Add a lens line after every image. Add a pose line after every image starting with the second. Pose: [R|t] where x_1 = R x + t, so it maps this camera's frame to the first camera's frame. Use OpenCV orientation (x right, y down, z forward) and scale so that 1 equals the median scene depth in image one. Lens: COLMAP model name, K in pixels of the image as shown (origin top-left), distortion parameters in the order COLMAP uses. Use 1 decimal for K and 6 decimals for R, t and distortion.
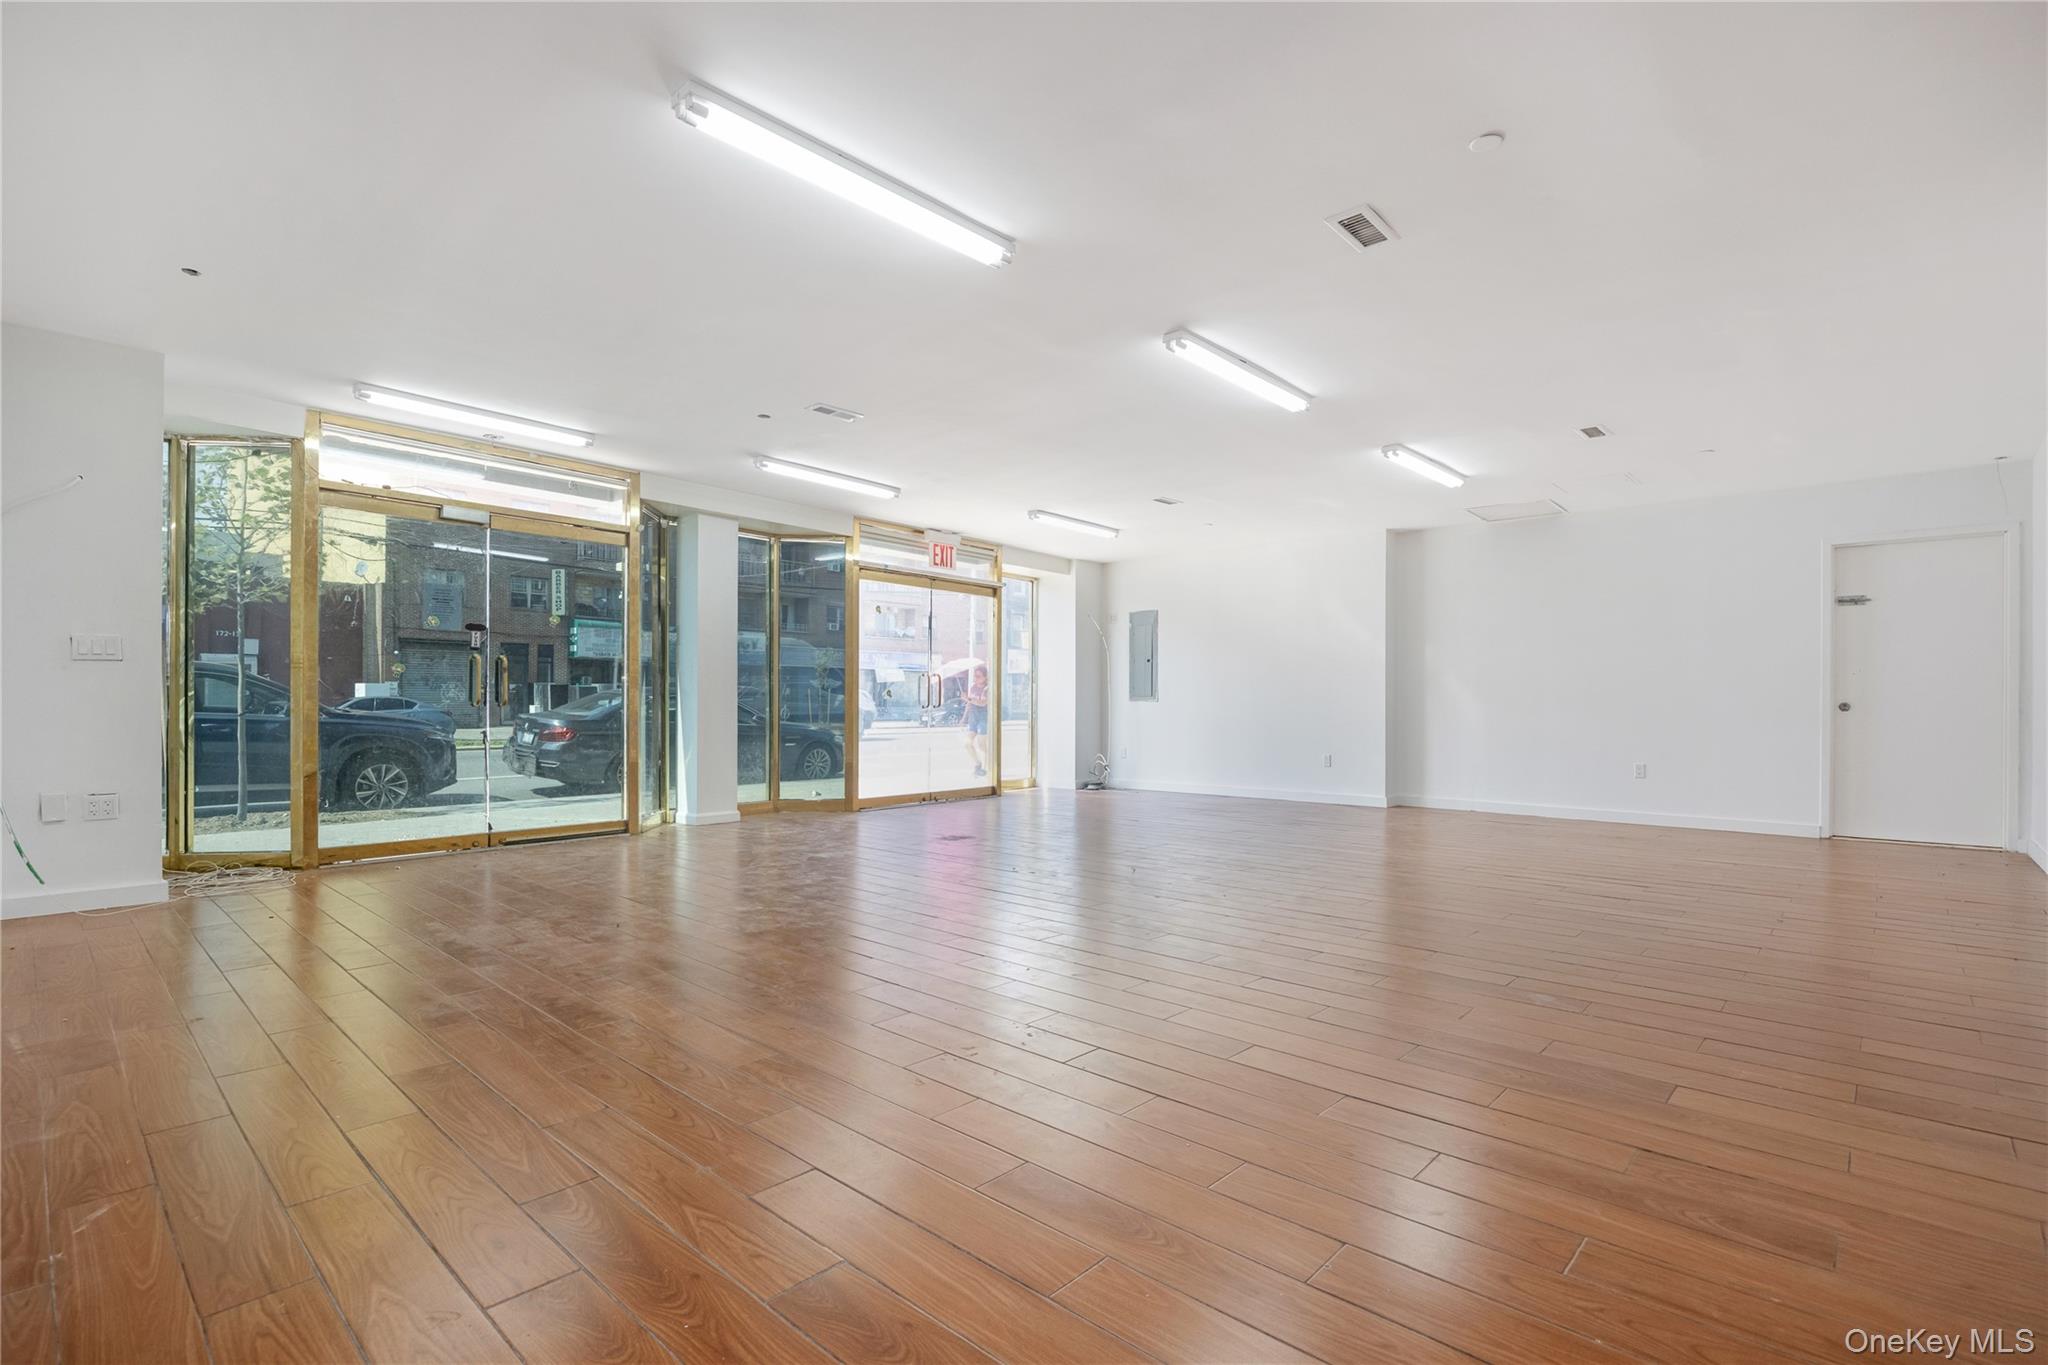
lens RADIAL K [[968.5, 0, 1014.1], [0, 968.5, 712.2], [0, 0, 1]] dist [-0.001486, -0.000058]
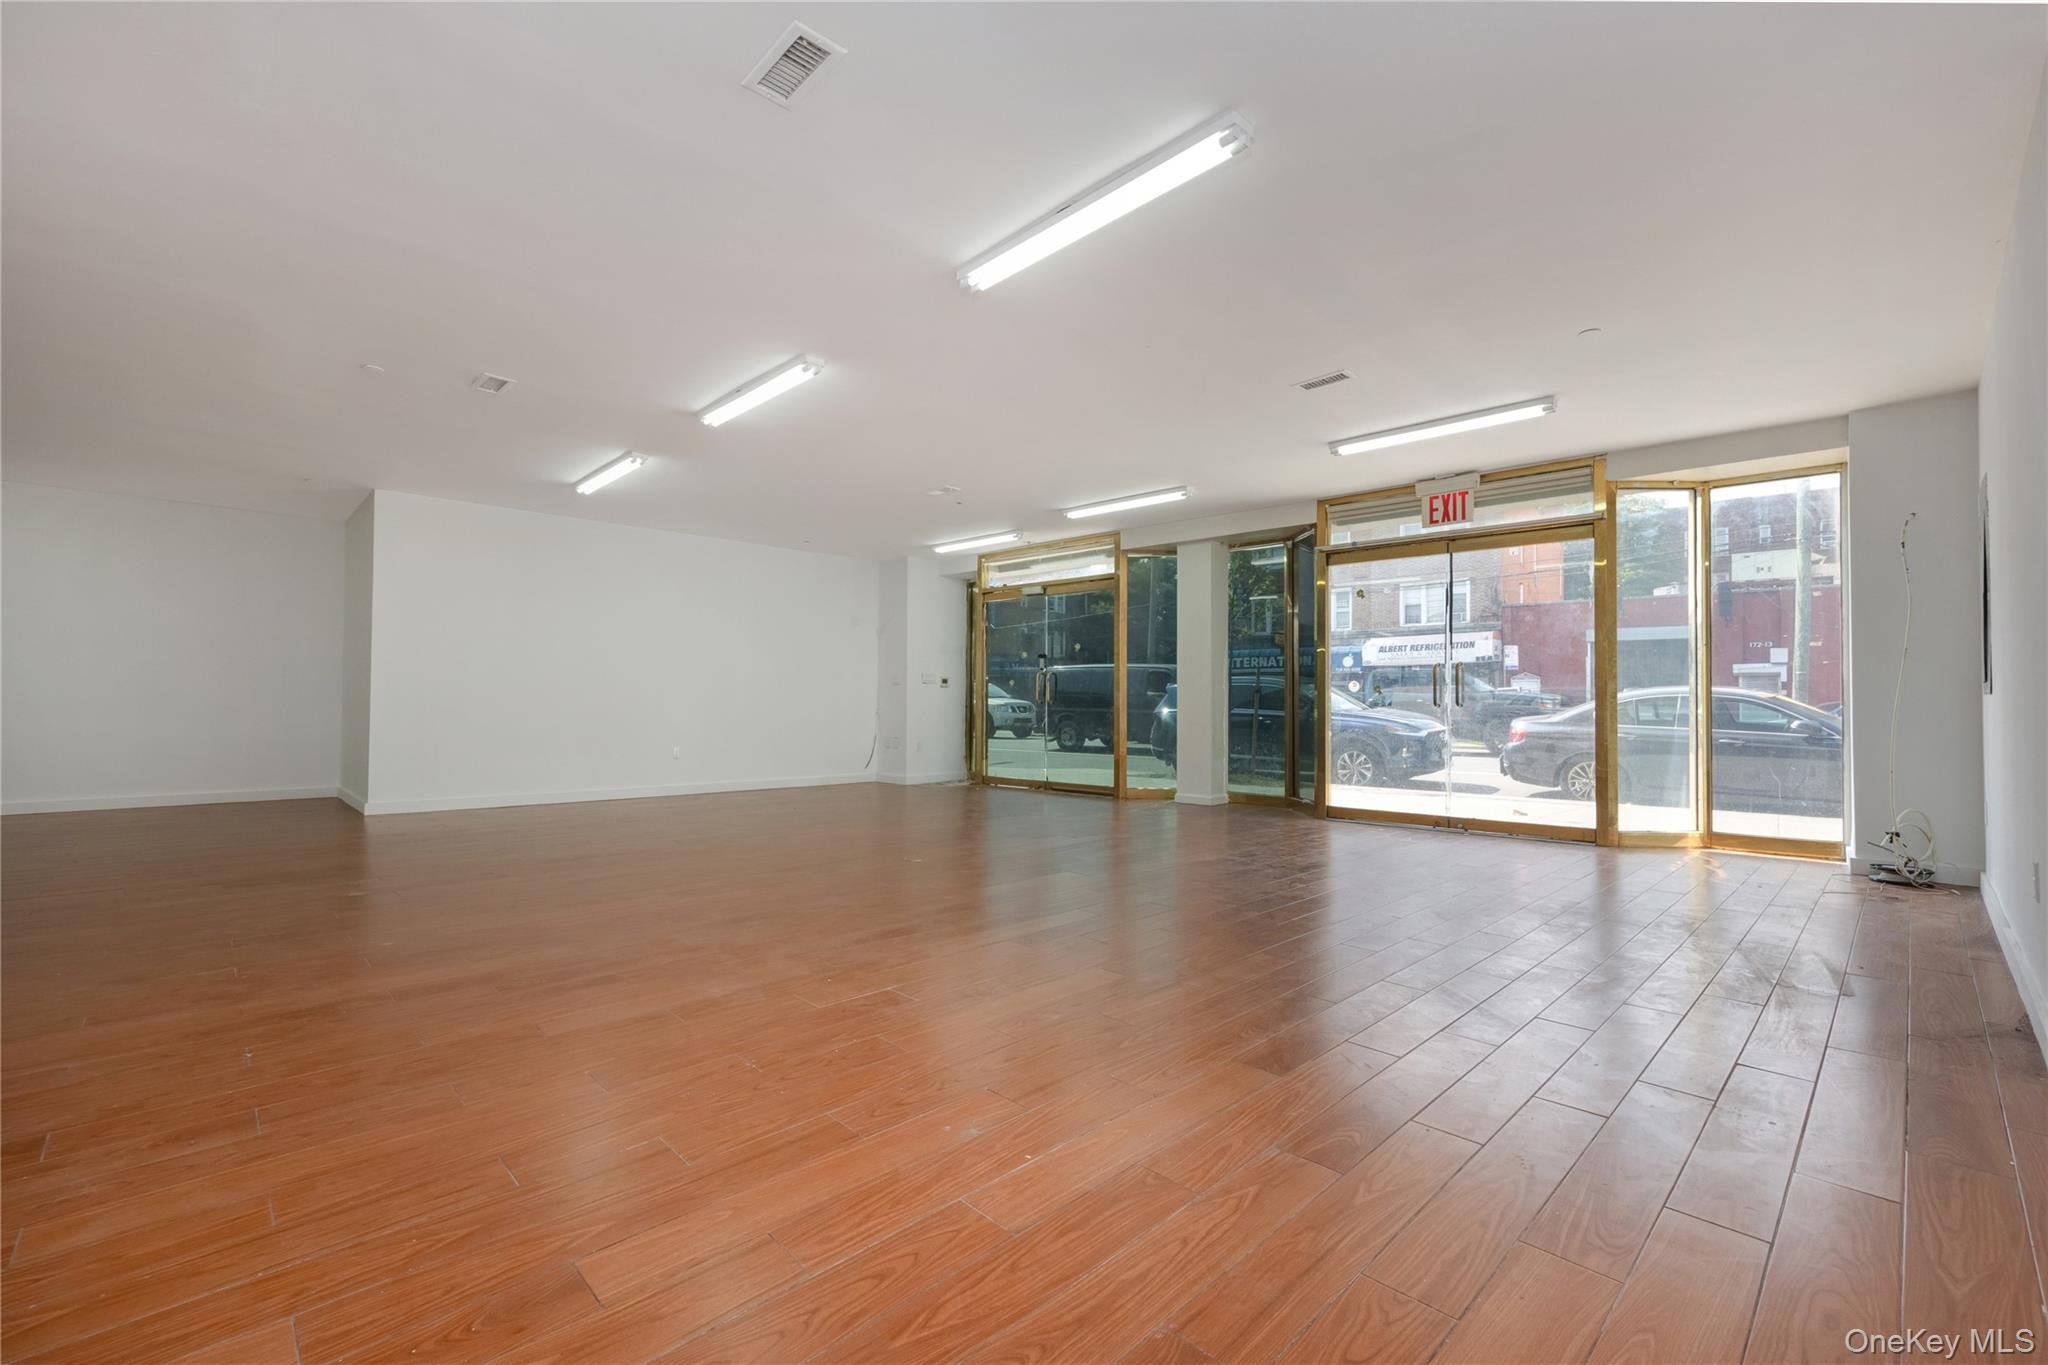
lens RADIAL K [[859.6, 0, 1024.0], [0, 859.6, 682.5], [0, 0, 1]] dist [-0.000689, -0.000063]
pose [[-0.034662, -0.029910, -0.998951, 0.632003], [-0.008187, 0.999527, -0.029643, -0.000883], [0.999366, 0.007151, -0.034891, 0.712992]]
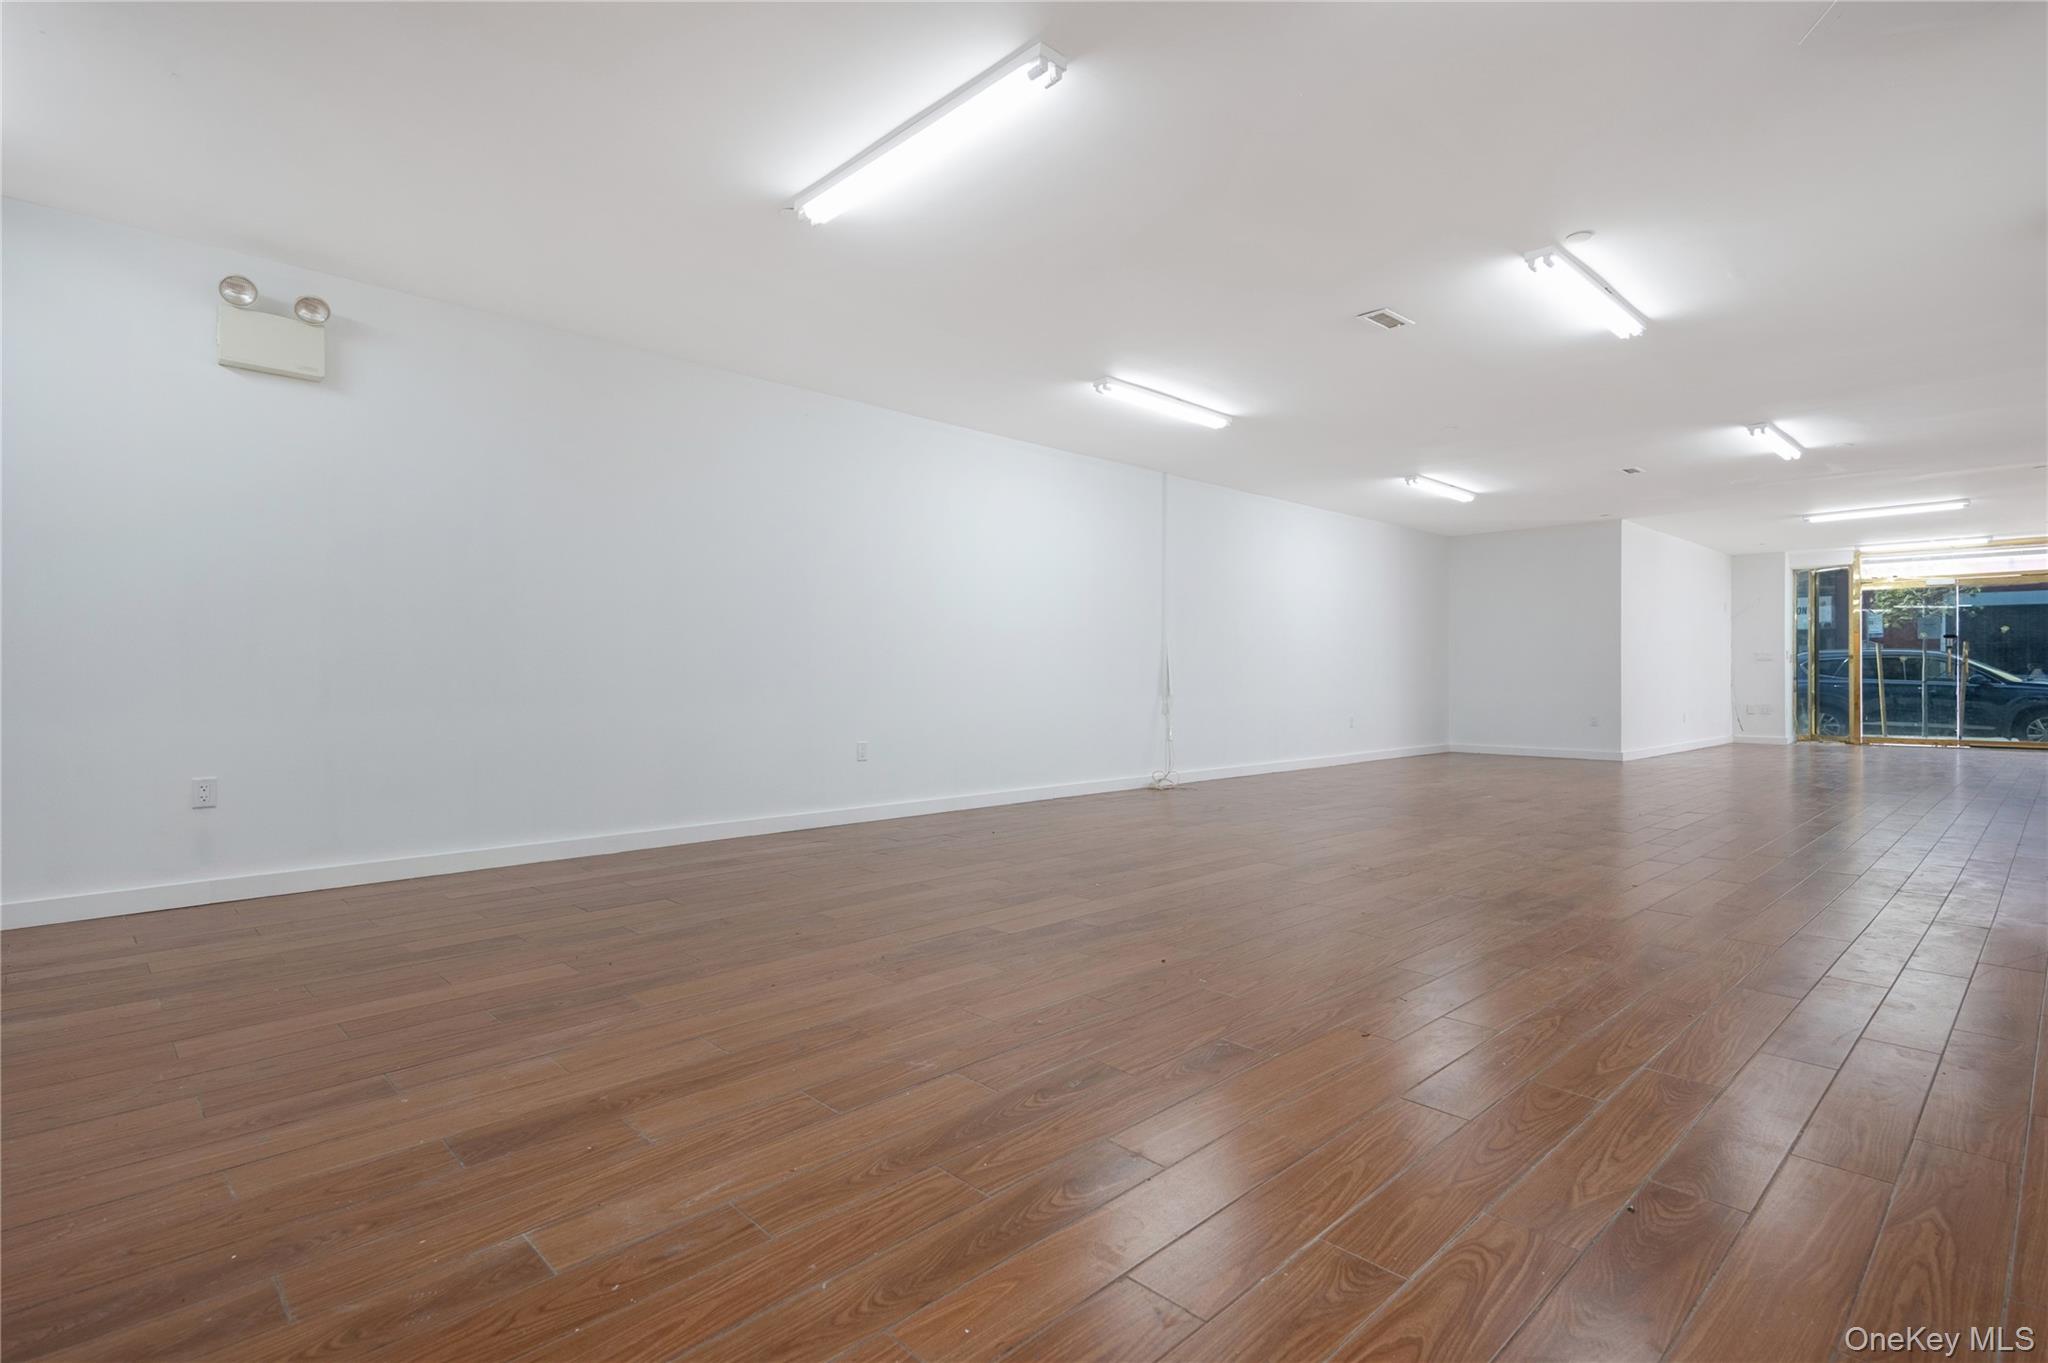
lens RADIAL K [[999.0, 0, 1027.2], [0, 999.0, 655.1], [0, 0, 1]] dist [0.003279, 0.000317]
pose [[-0.028148, -0.029311, -0.999174, 1.085455], [-0.007255, 0.999550, -0.029118, 0.015621], [0.999577, 0.006429, -0.028348, -0.567169]]
